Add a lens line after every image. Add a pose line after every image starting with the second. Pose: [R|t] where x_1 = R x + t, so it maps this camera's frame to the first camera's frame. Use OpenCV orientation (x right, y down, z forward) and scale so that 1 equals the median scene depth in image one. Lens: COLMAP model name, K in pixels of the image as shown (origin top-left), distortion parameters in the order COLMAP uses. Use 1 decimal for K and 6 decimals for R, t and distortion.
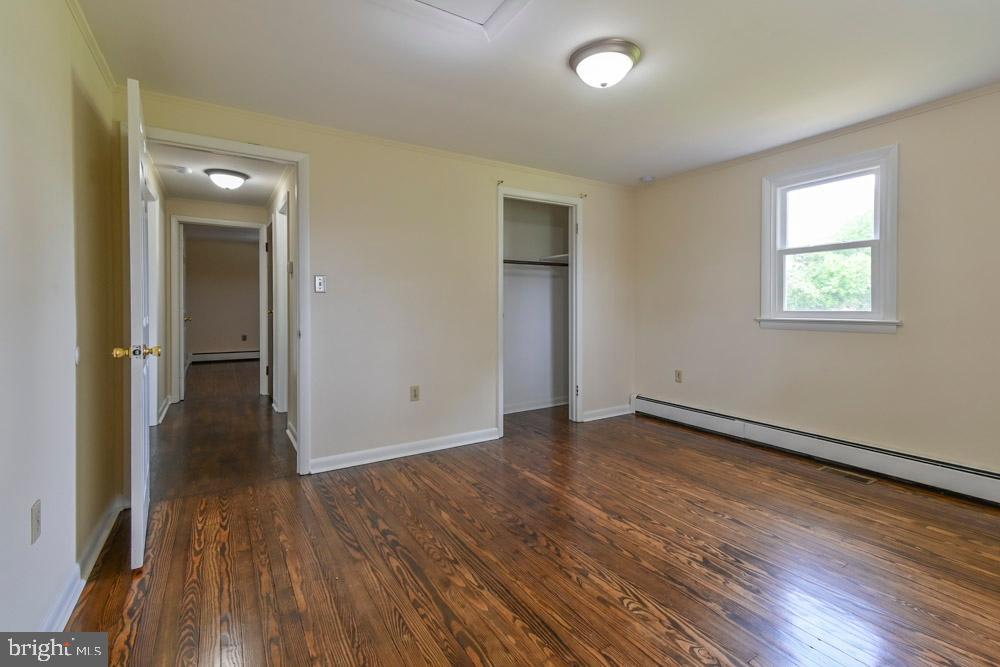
lens RADIAL K [[454.5, 0, 508.3], [0, 454.5, 309.3], [0, 0, 1]] dist [0.014699, -0.000080]
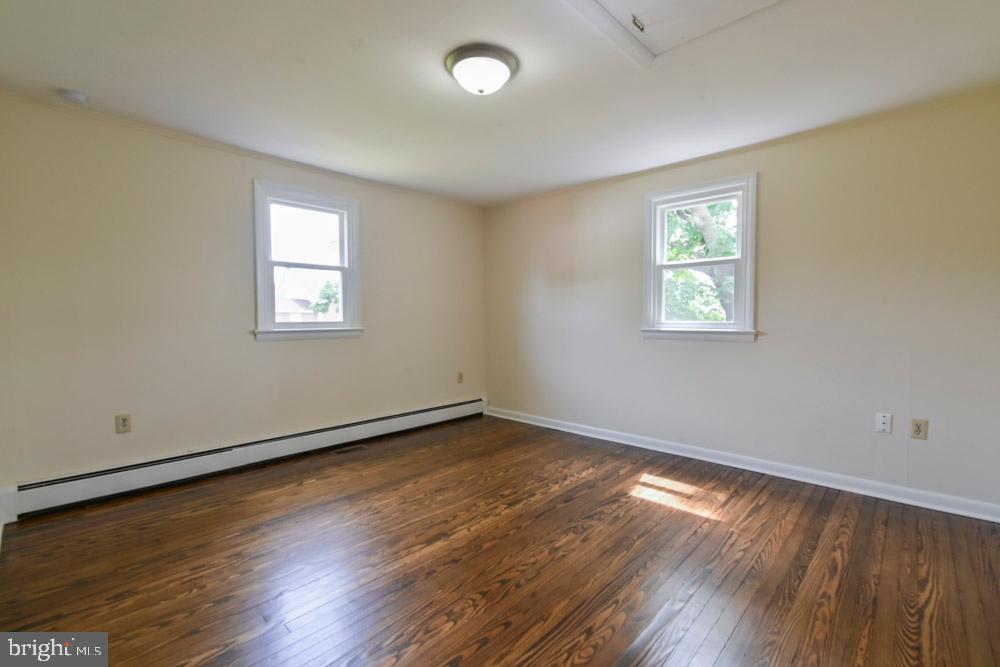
lens RADIAL K [[446.2, 0, 500.0], [0, 446.2, 333.5], [0, 0, 1]] dist [0.001226, -0.000052]
pose [[-0.253988, -0.034255, 0.966601, -0.604700], [0.009168, 0.999242, 0.037821, -0.005759], [-0.967164, 0.018468, -0.253482, 0.982992]]
